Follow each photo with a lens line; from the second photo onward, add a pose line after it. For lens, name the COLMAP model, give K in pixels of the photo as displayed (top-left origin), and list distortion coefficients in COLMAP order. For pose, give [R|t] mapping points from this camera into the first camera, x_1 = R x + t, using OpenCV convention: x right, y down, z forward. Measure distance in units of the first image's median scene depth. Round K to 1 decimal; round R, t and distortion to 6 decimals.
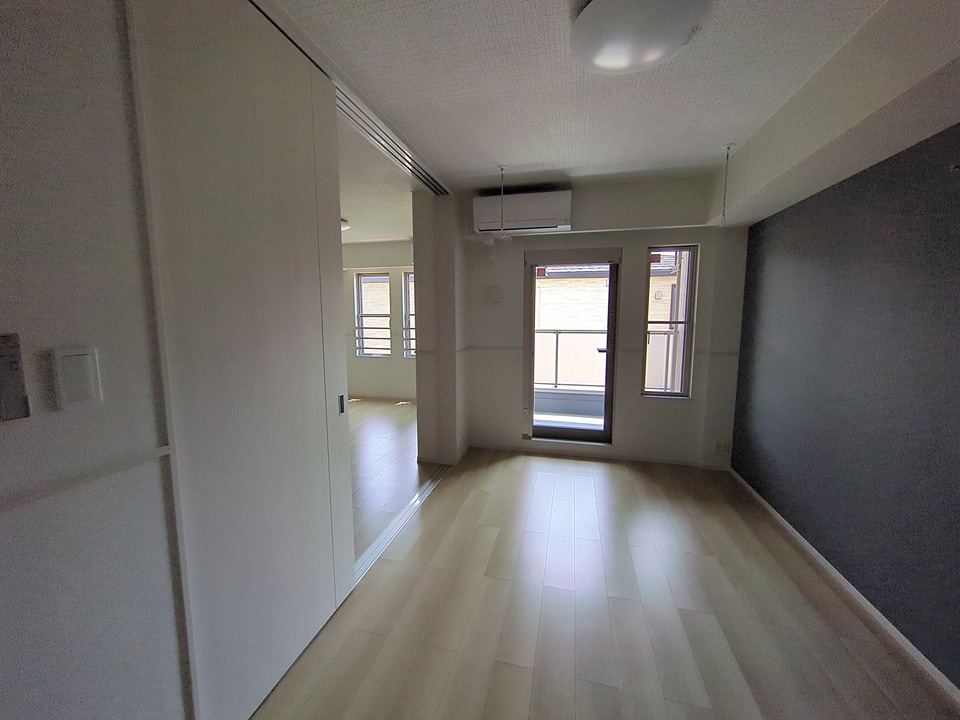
lens RADIAL K [[380.0, 0, 480.0], [0, 380.0, 360.0], [0, 0, 1]] dist [0.000329, 0.000229]
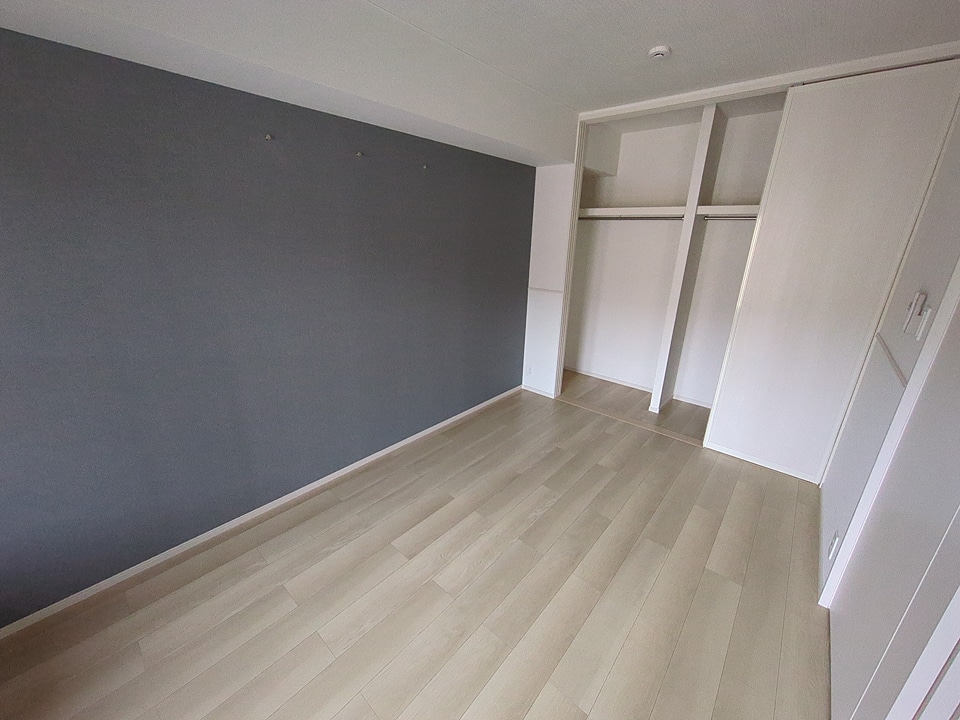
lens RADIAL K [[380.0, 0, 480.0], [0, 380.0, 360.0], [0, 0, 1]] dist [0.000329, 0.000229]
pose [[-0.892923, -0.163249, 0.419569, 0.004681], [0.029713, 0.908542, 0.416736, -0.213943], [-0.449228, 0.384580, -0.806407, 1.253961]]
